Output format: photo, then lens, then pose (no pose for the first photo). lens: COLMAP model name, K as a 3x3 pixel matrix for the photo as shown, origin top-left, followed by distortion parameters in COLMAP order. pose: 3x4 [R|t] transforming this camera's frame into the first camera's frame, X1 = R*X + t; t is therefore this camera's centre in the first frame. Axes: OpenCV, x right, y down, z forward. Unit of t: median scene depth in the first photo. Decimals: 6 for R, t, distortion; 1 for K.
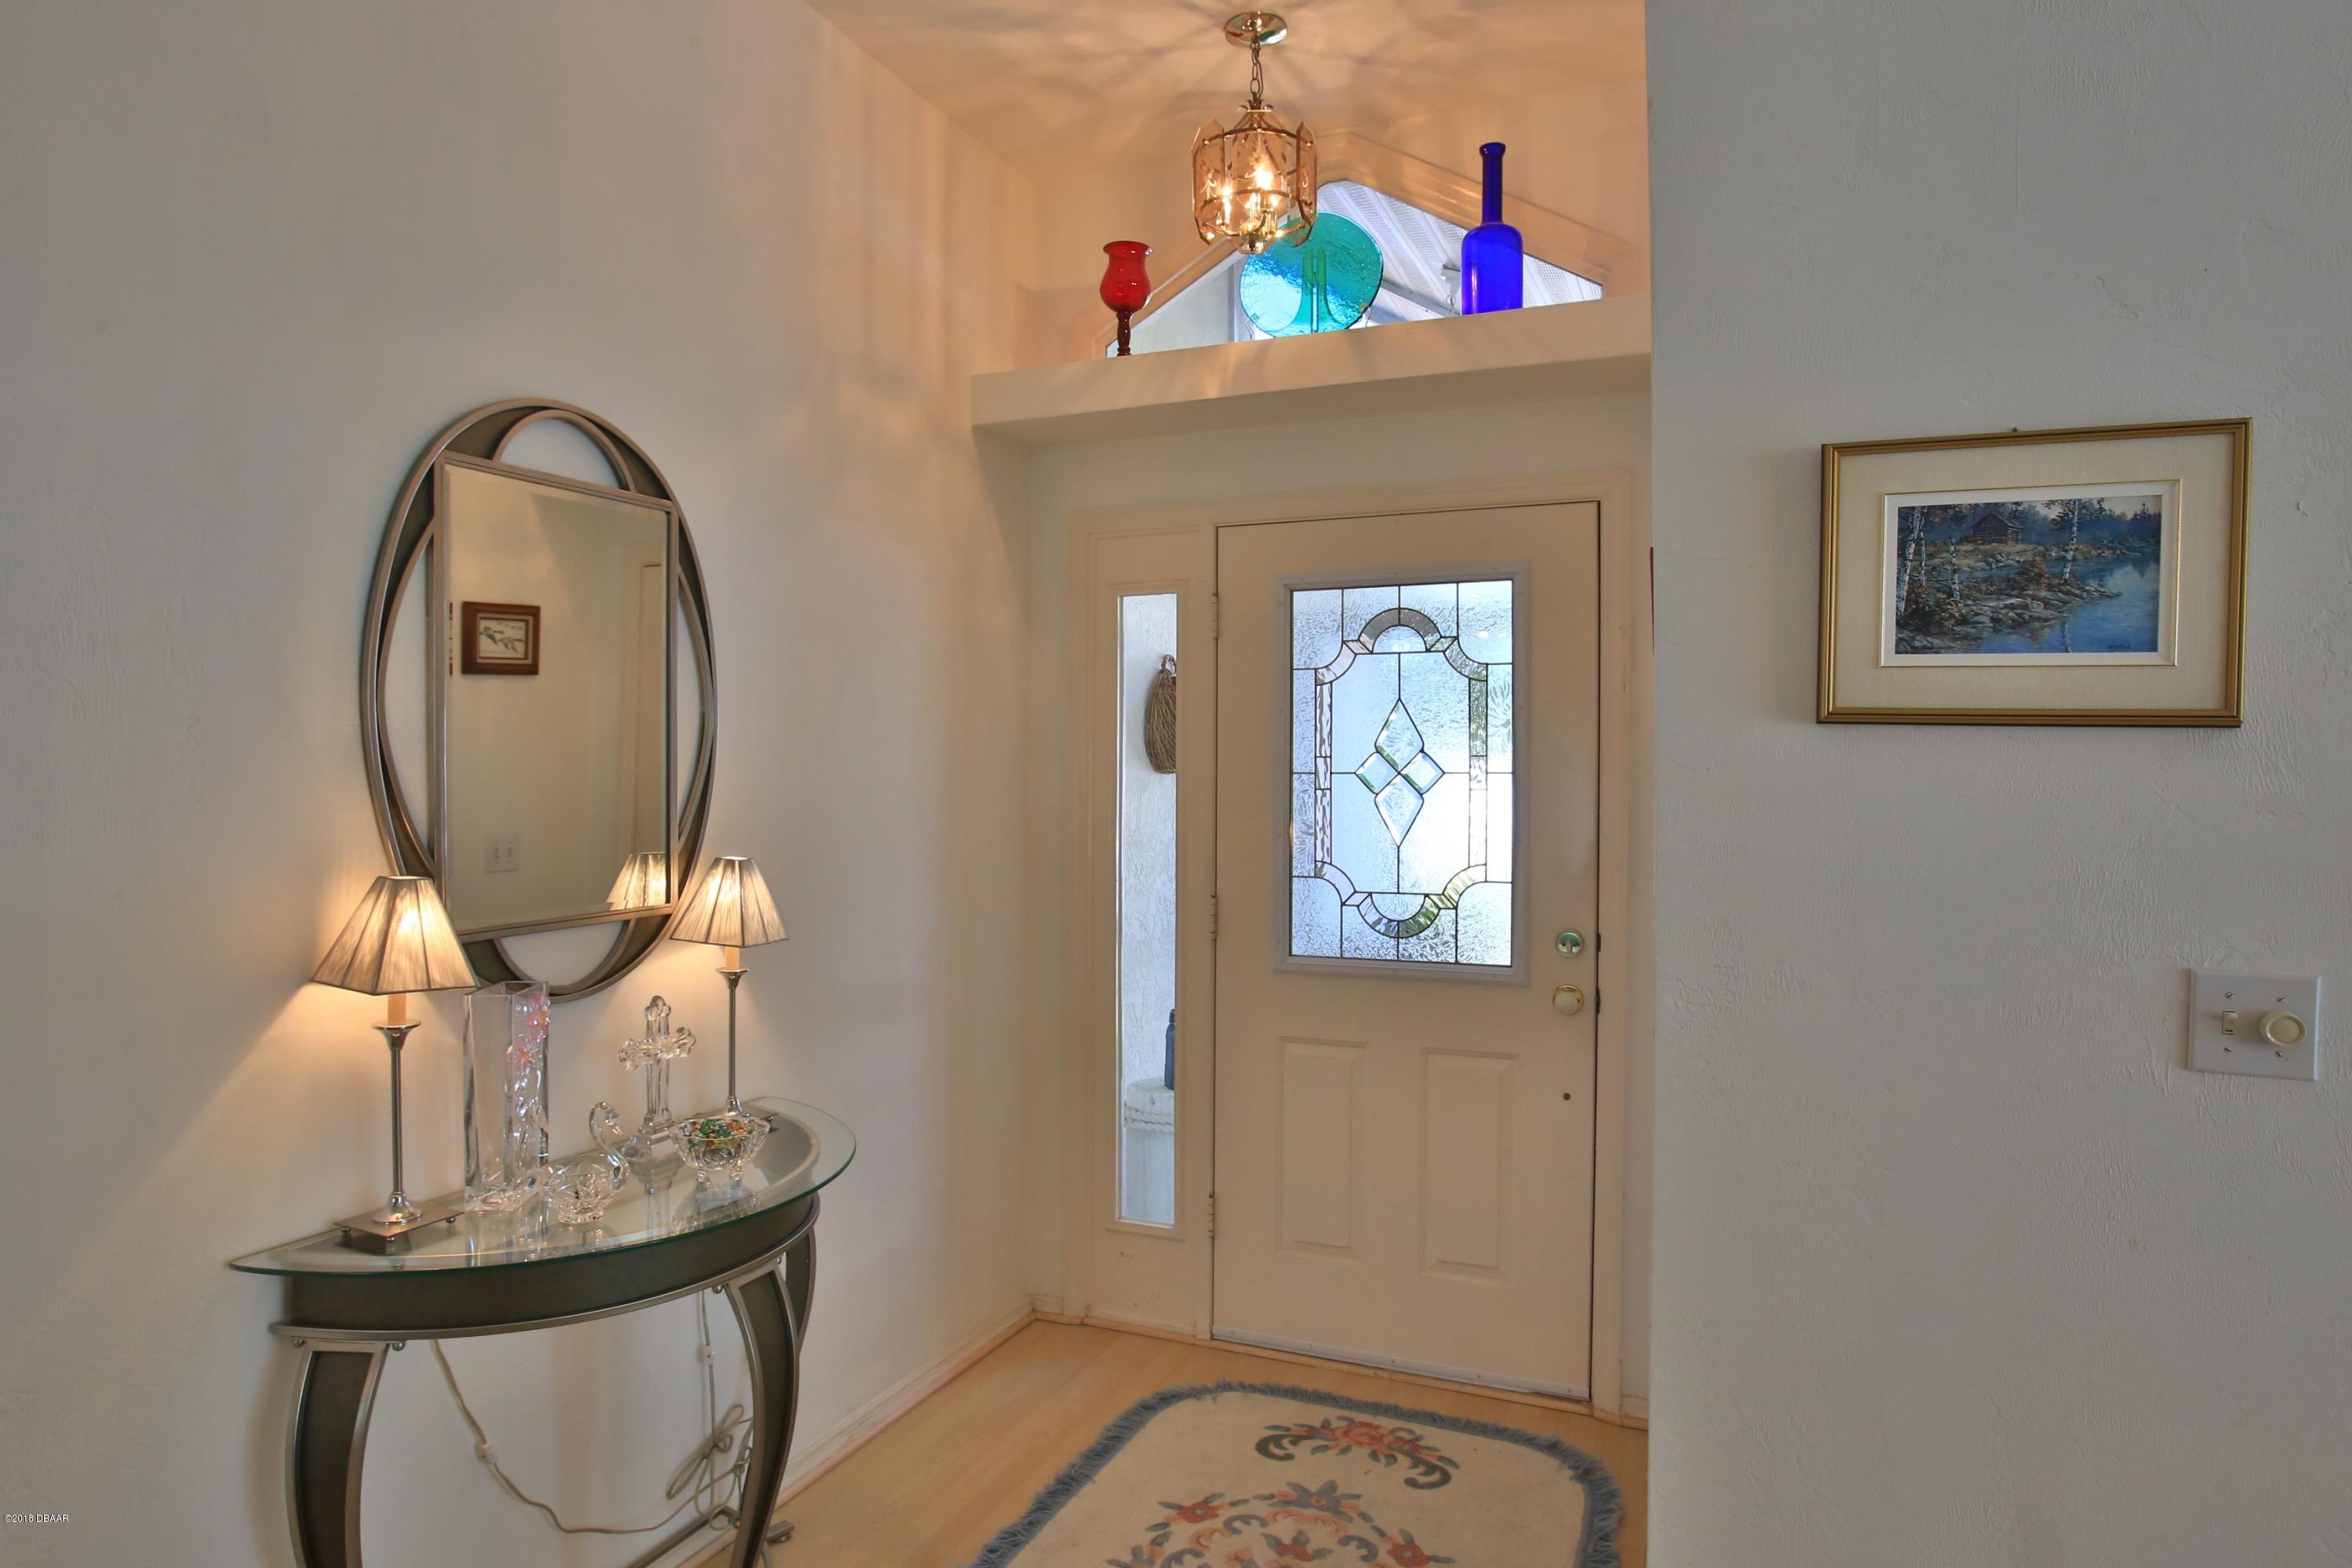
lens RADIAL K [[1325.9, 0, 1176.6], [0, 1325.9, 774.3], [0, 0, 1]] dist [-0.026792, 0.002462]
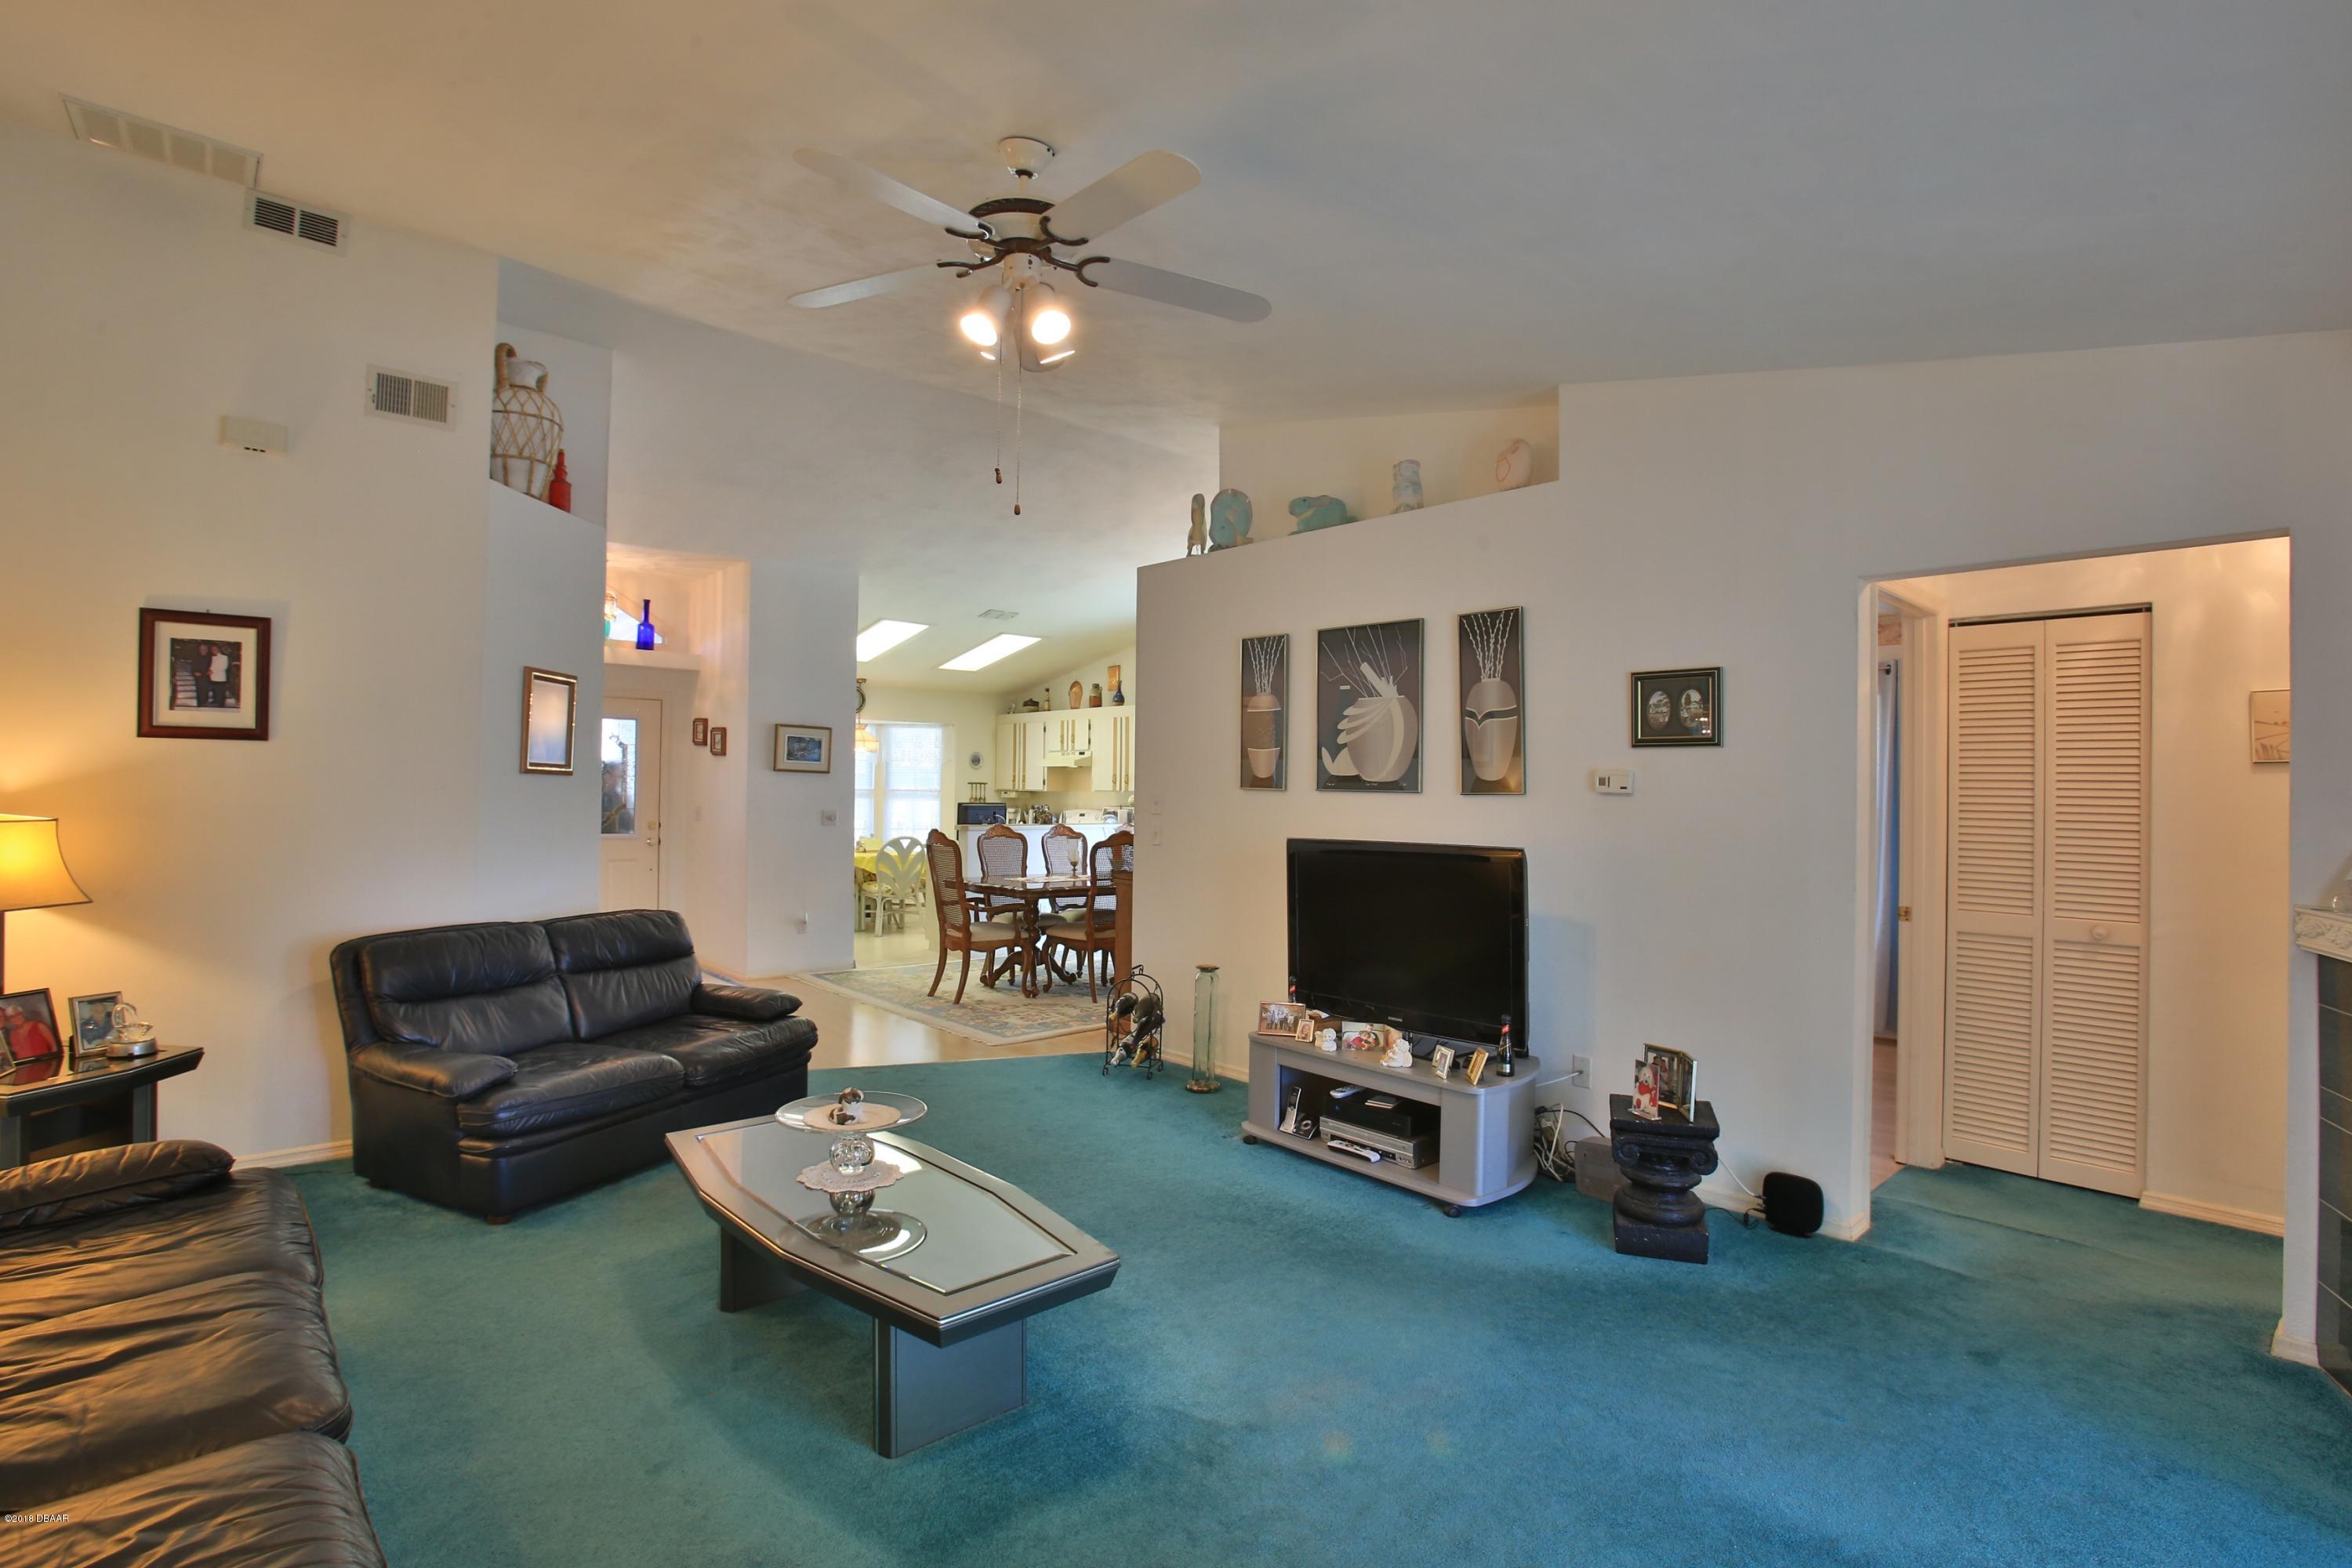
lens RADIAL K [[1233.5, 0, 1167.3], [0, 1233.5, 779.9], [0, 0, 1]] dist [-0.033544, 0.001738]
pose [[0.426847, 0.006602, 0.904300, -4.050054], [-0.014646, 0.999893, -0.000387, -0.026708], [-0.904205, -0.013079, 0.426898, -3.177045]]
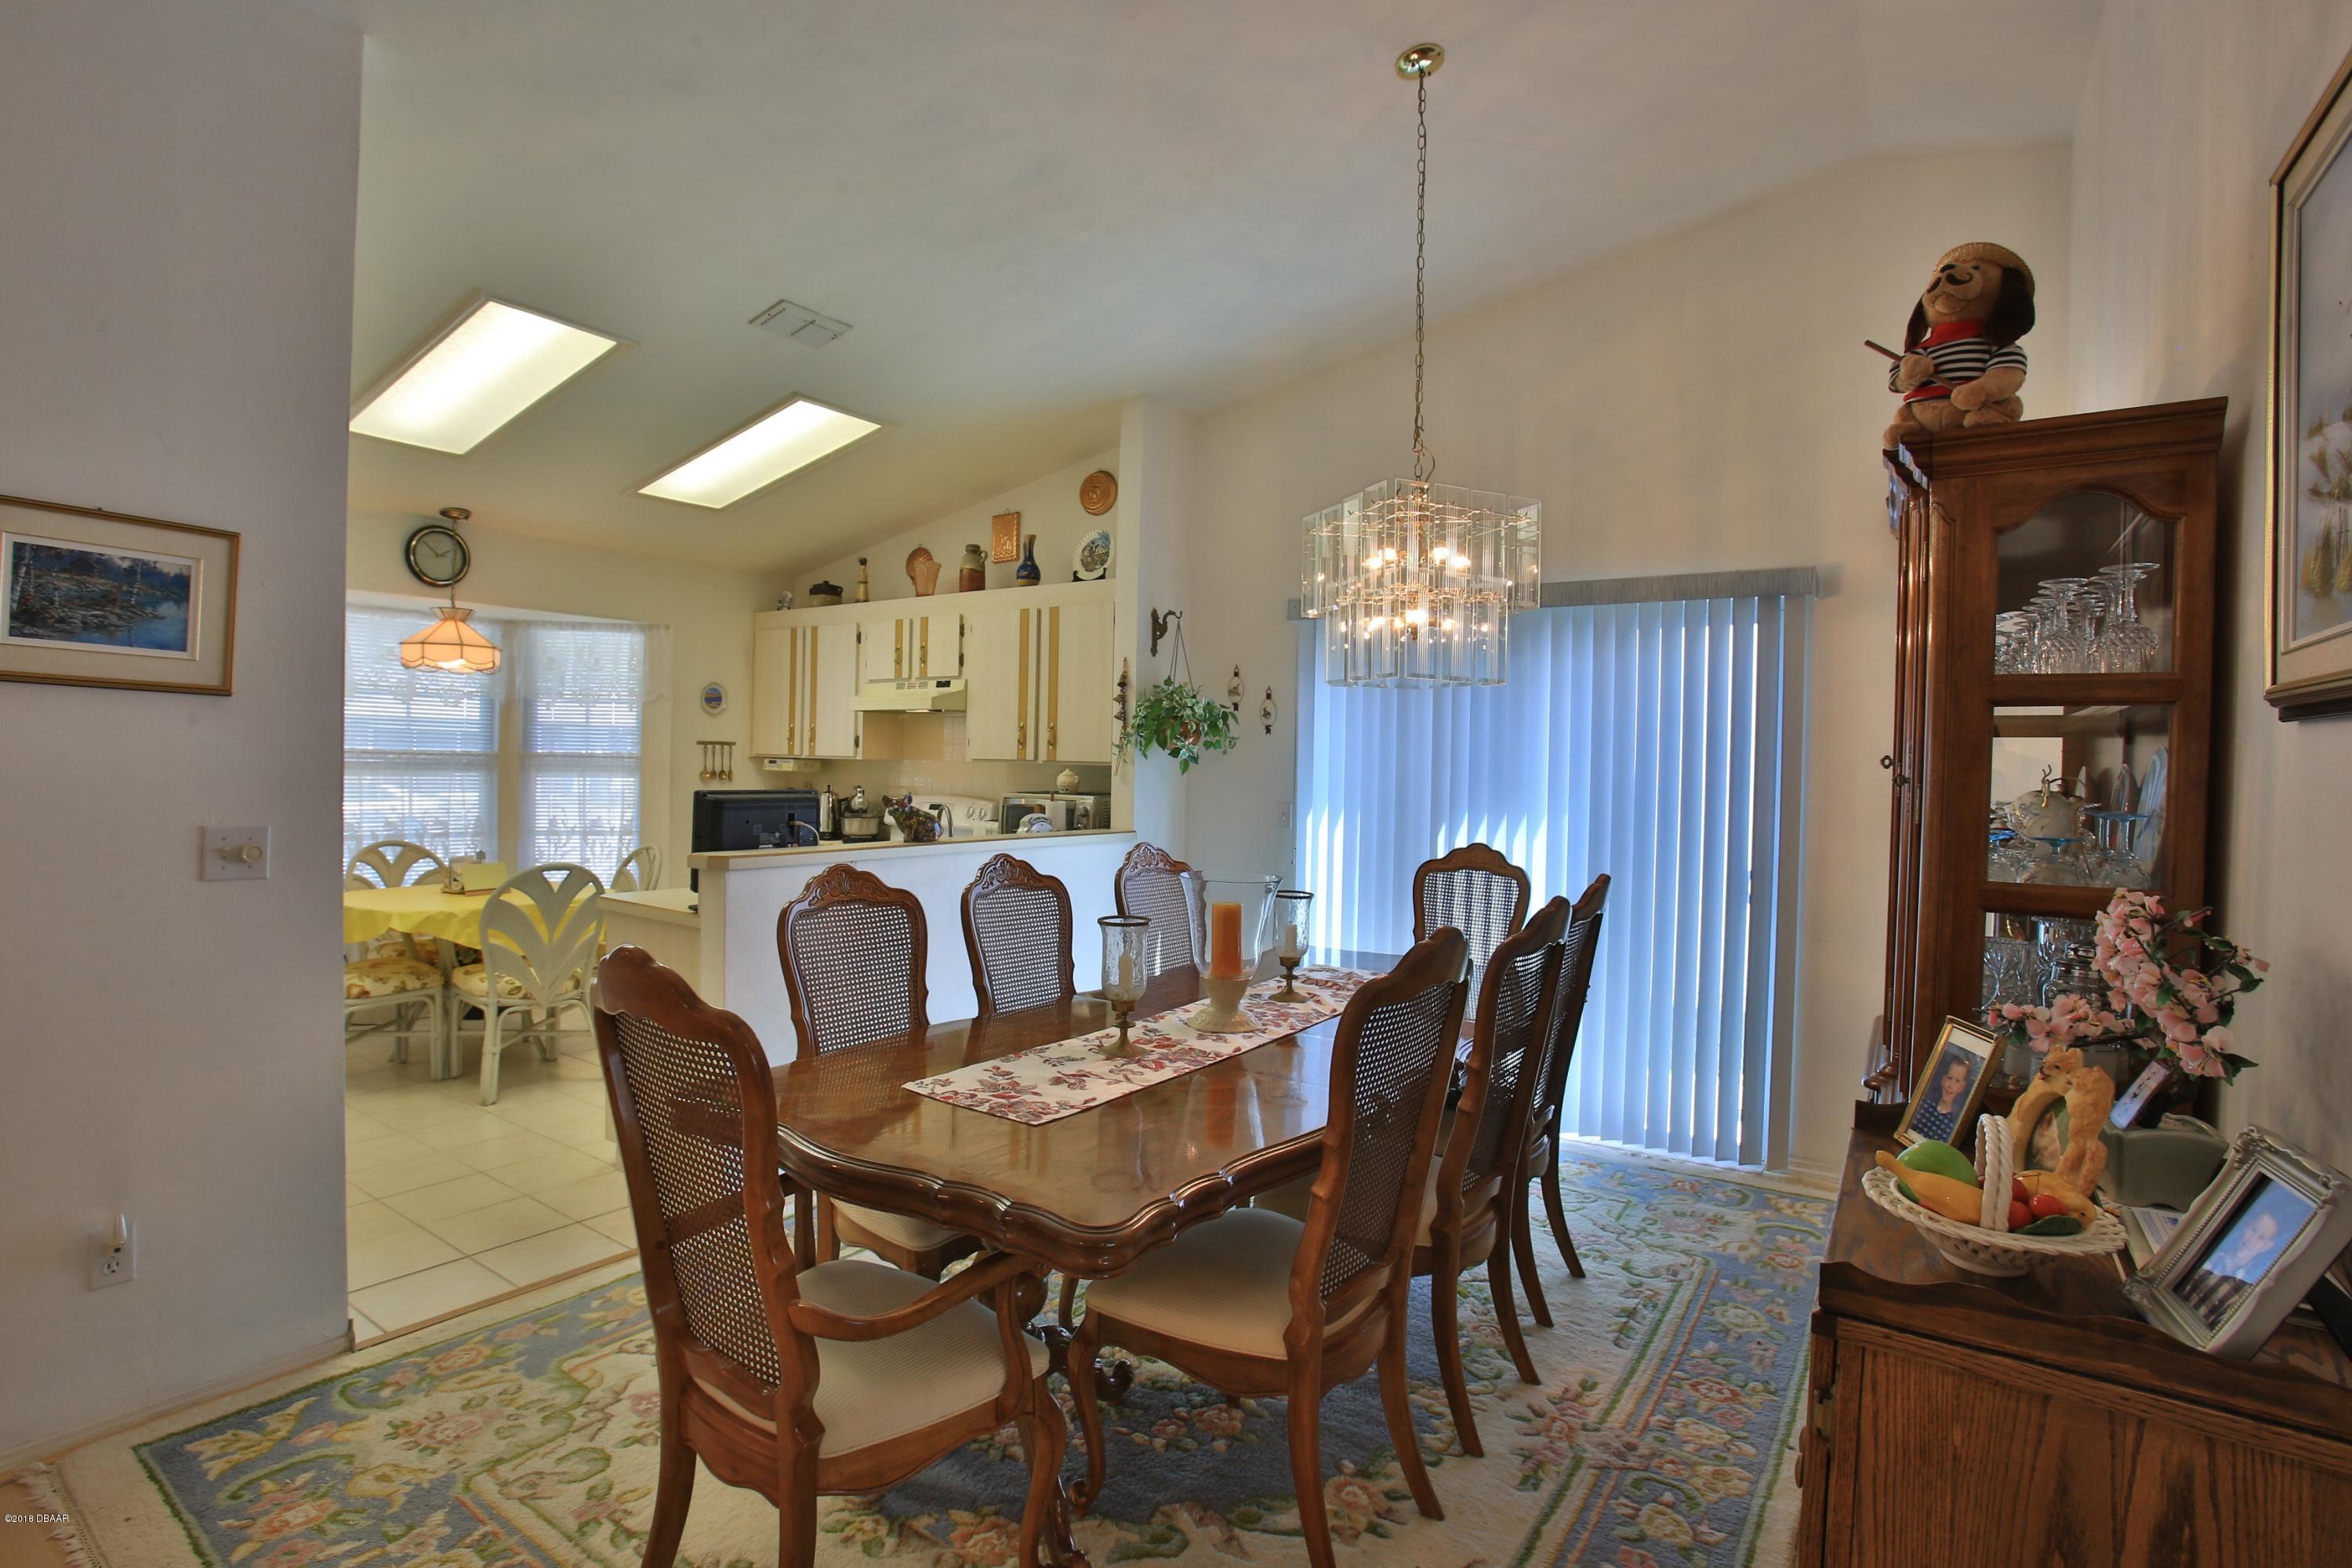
lens RADIAL K [[1145.3, 0, 1151.9], [0, 1145.3, 772.5], [0, 0, 1]] dist [-0.057604, 0.015060]
pose [[0.192115, -0.012381, 0.981294, -0.468782], [-0.023509, 0.999575, 0.017214, 0.013790], [-0.981091, -0.026376, 0.191742, -0.576242]]
